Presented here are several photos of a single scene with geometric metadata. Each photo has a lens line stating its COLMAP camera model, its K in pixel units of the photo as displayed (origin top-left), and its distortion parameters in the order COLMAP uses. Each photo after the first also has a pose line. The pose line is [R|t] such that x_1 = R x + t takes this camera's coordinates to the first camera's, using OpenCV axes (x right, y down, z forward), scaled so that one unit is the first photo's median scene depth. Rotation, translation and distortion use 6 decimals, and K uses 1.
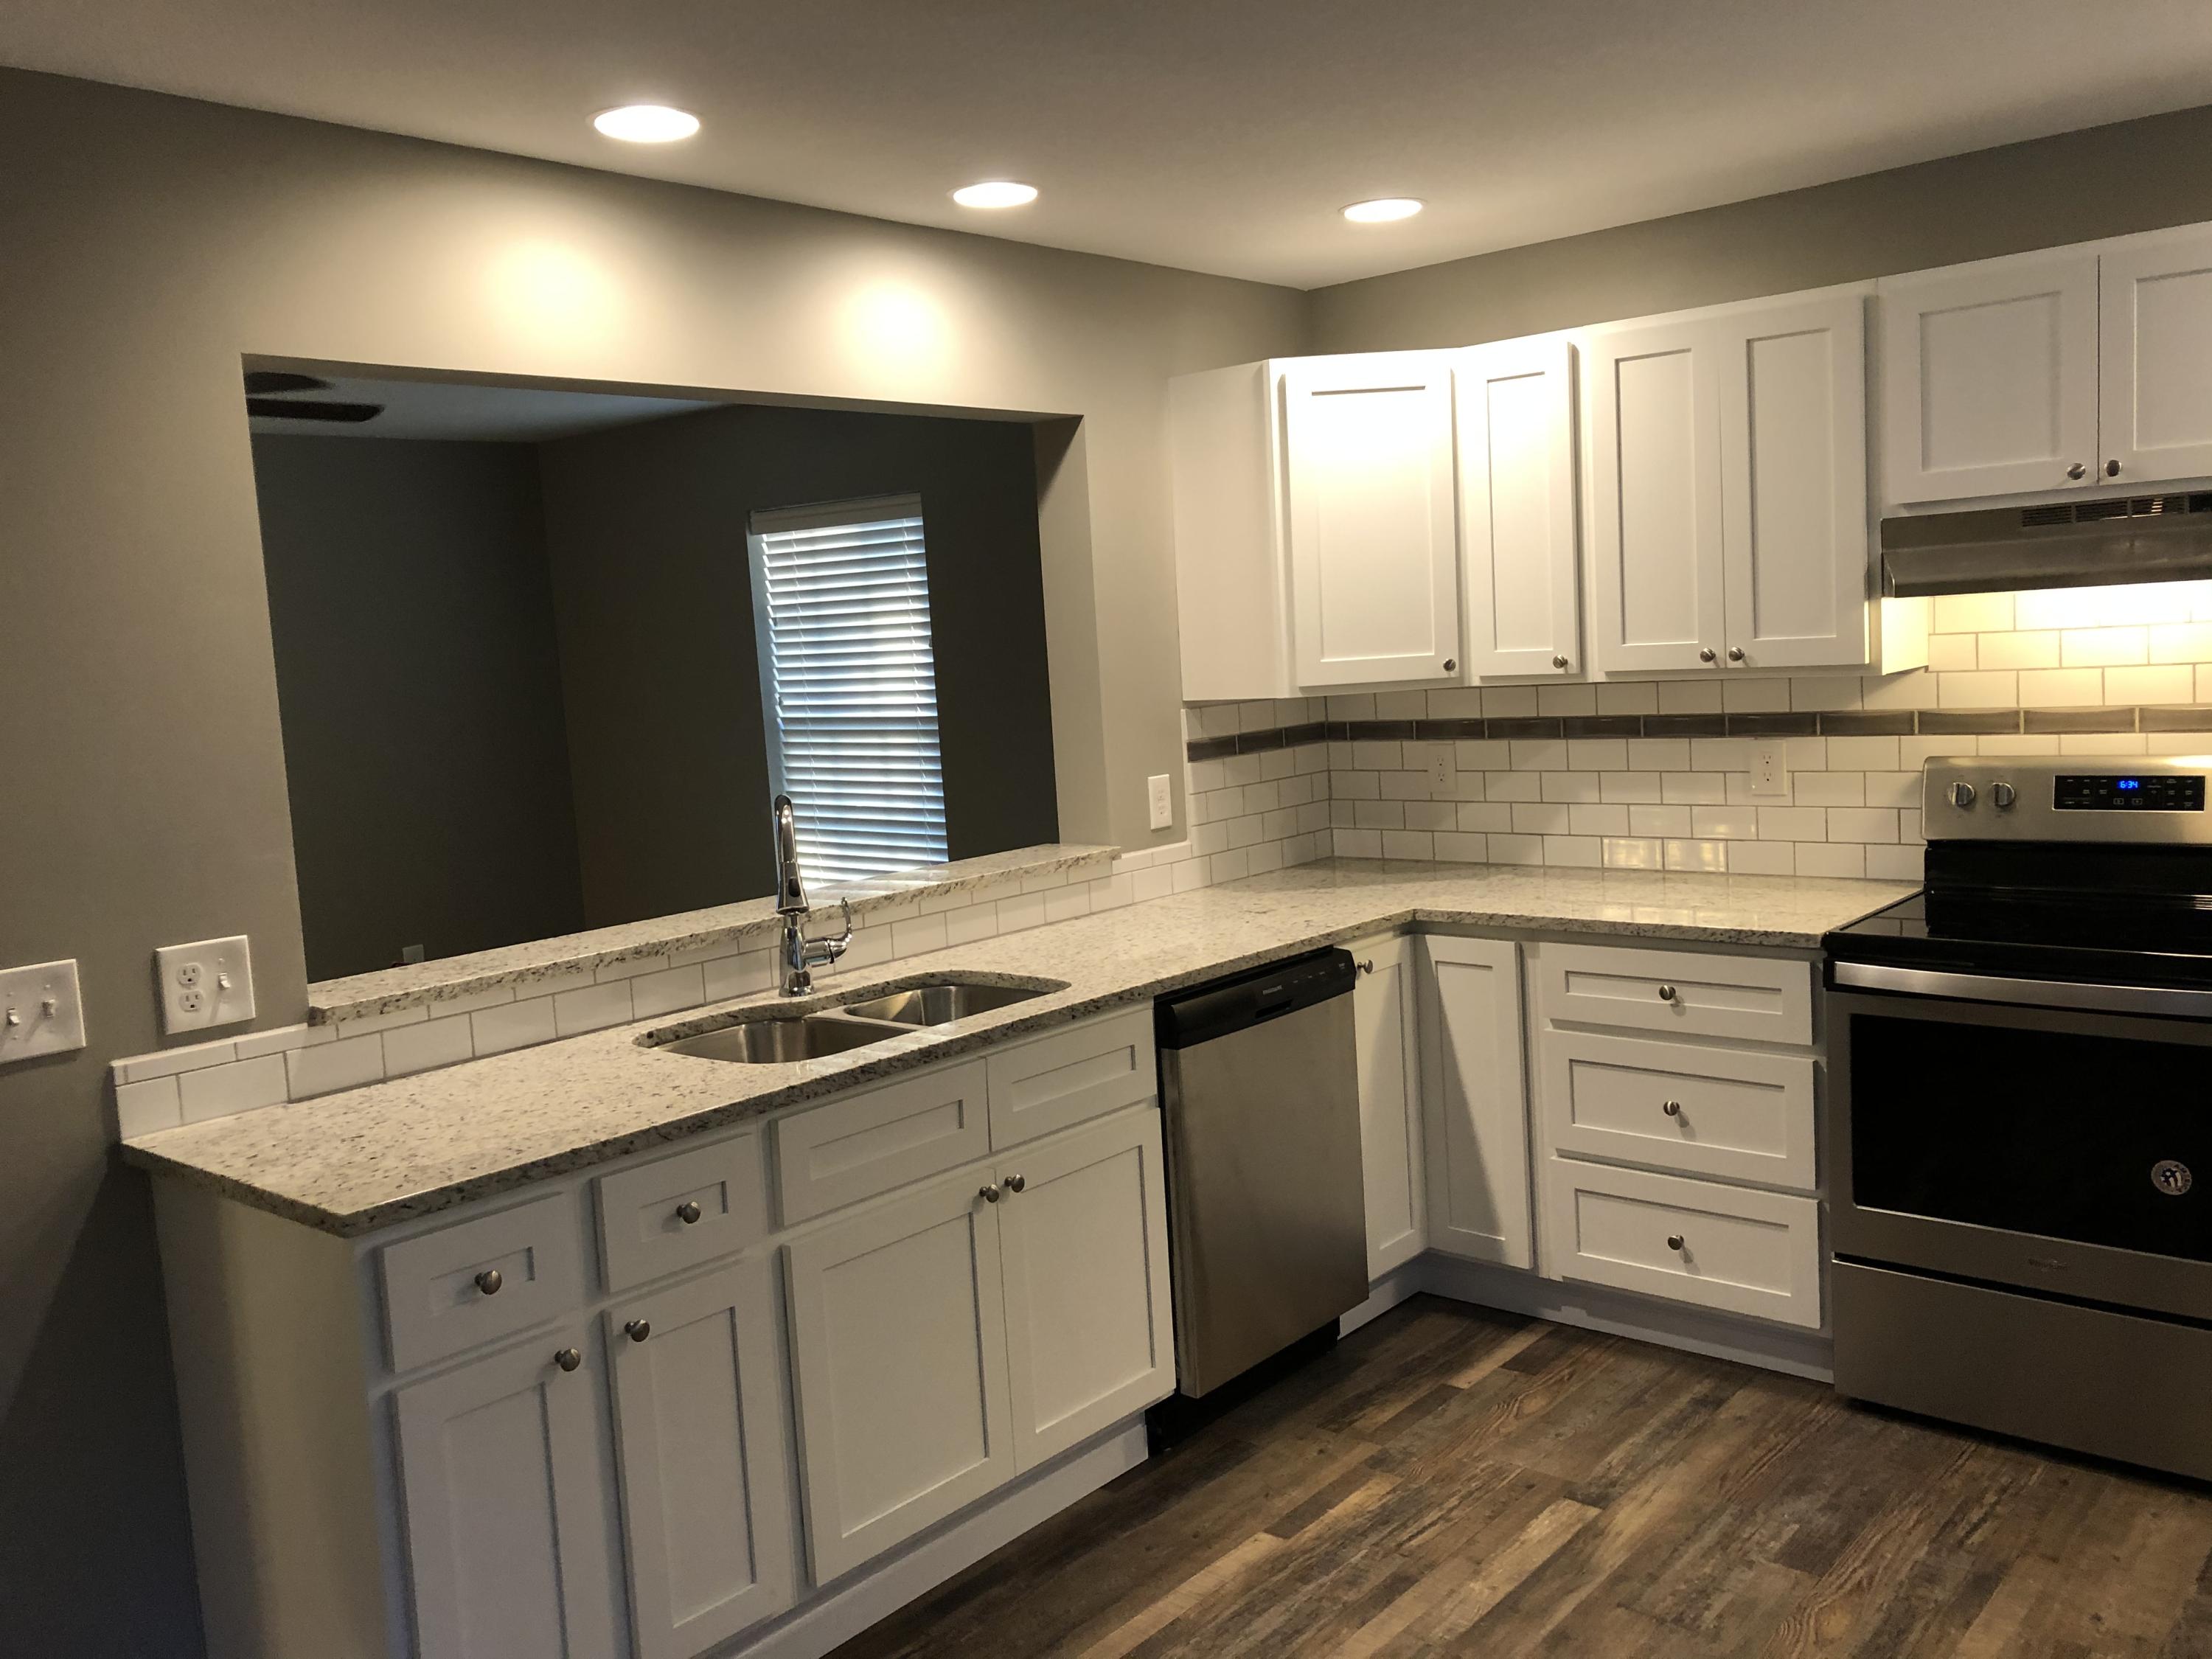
lens RADIAL K [[1810.4, 0, 1100.8], [0, 1810.4, 814.6], [0, 0, 1]] dist [0.034369, -0.049368]
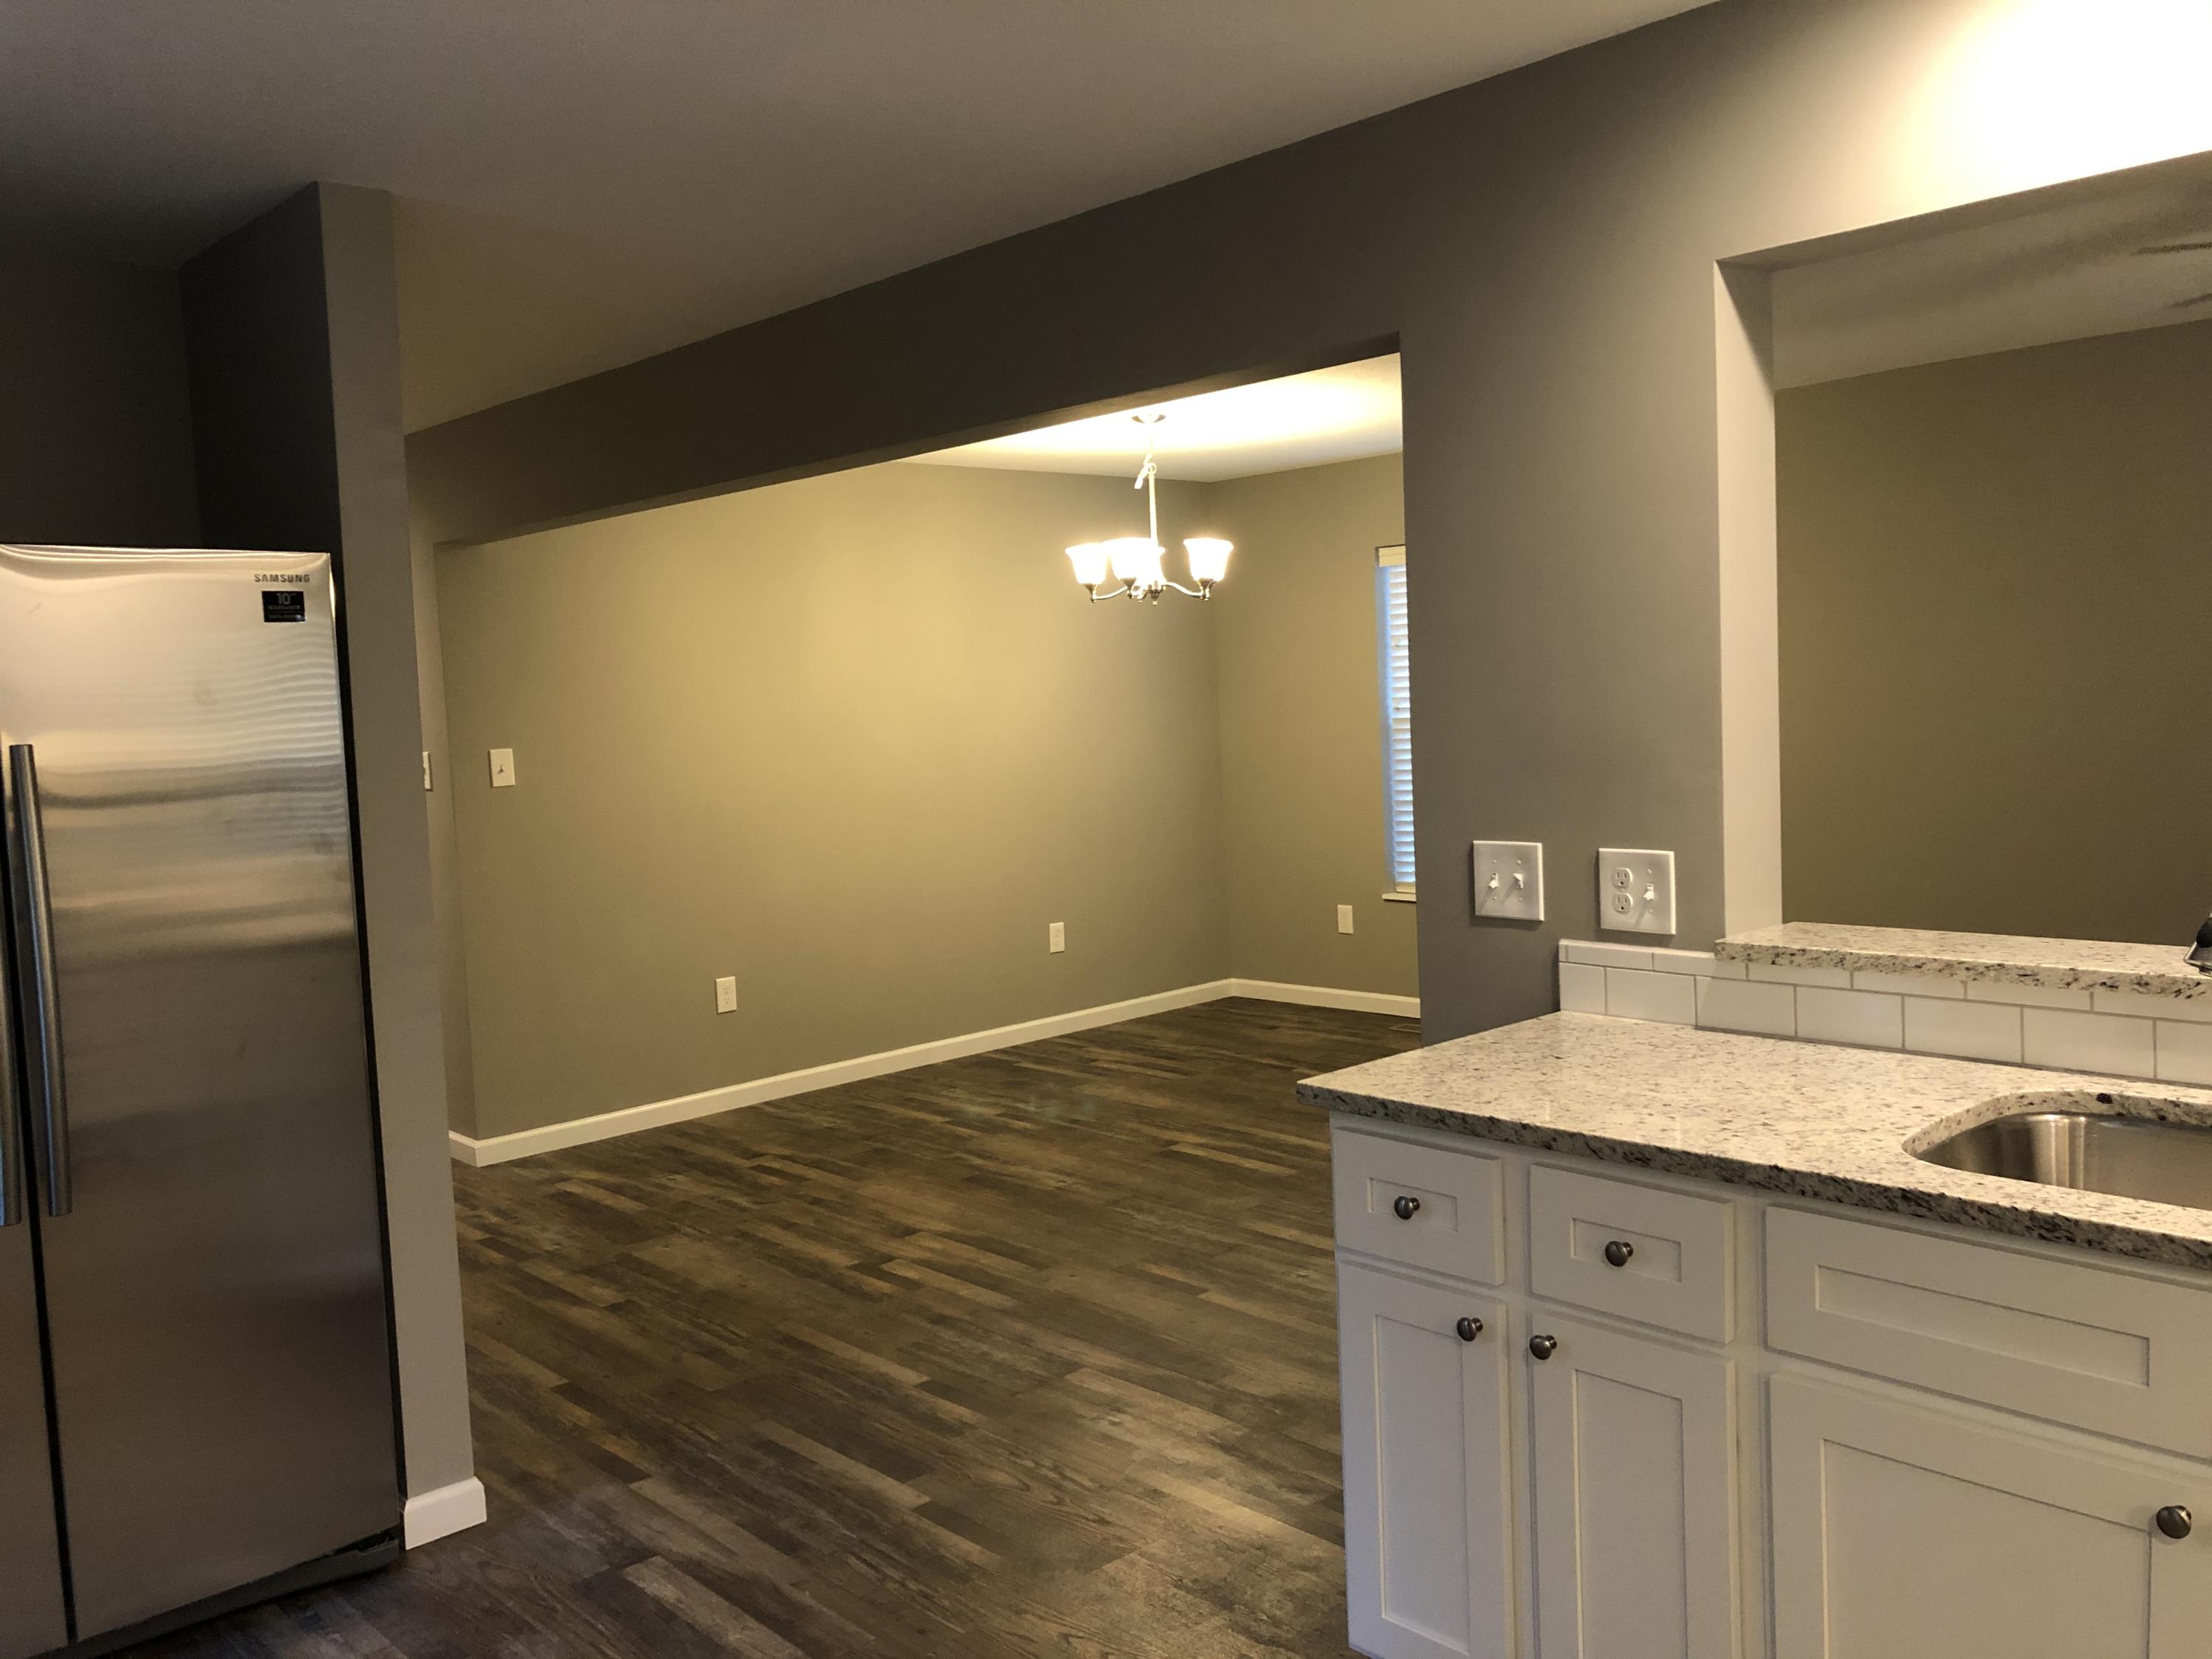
lens RADIAL K [[1810.4, 0, 1106.7], [0, 1810.4, 830.5], [0, 0, 1]] dist [0.034369, -0.049368]
pose [[-0.107160, 0.141285, -0.984152, 0.526496], [-0.046235, 0.988073, 0.146882, -0.075303], [0.993166, 0.061242, -0.099349, 0.740147]]
